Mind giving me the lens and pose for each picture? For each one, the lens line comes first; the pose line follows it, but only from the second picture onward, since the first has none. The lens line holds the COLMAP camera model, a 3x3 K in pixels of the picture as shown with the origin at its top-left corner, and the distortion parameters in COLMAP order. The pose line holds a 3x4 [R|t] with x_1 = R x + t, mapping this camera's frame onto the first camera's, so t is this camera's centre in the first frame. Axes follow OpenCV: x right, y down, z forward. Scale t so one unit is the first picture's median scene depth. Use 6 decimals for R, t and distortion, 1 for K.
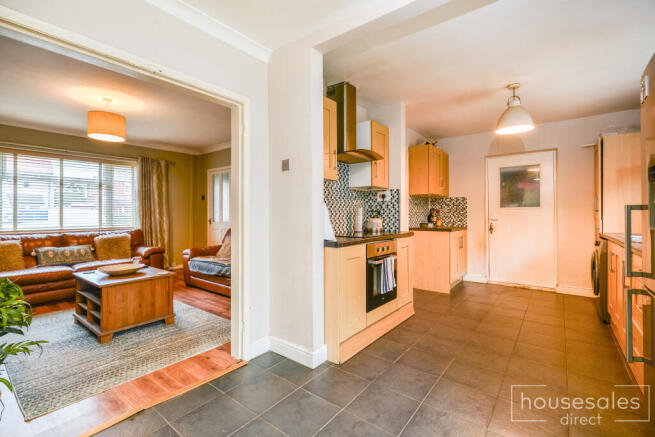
lens RADIAL K [[293.9, 0, 324.9], [0, 293.9, 215.6], [0, 0, 1]] dist [0.000484, 0.000025]
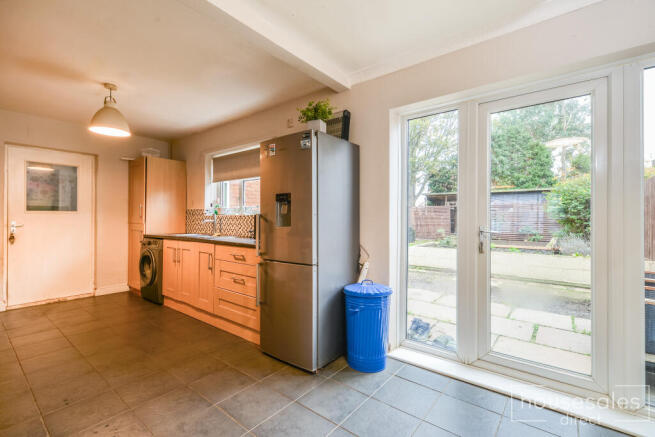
lens RADIAL K [[293.9, 0, 324.9], [0, 293.9, 215.6], [0, 0, 1]] dist [0.000484, 0.000025]
pose [[0.009730, 0.009578, 0.999907, -0.221608], [0.005907, 0.999936, -0.009636, -0.001528], [-0.999935, 0.006001, 0.009673, 0.198802]]
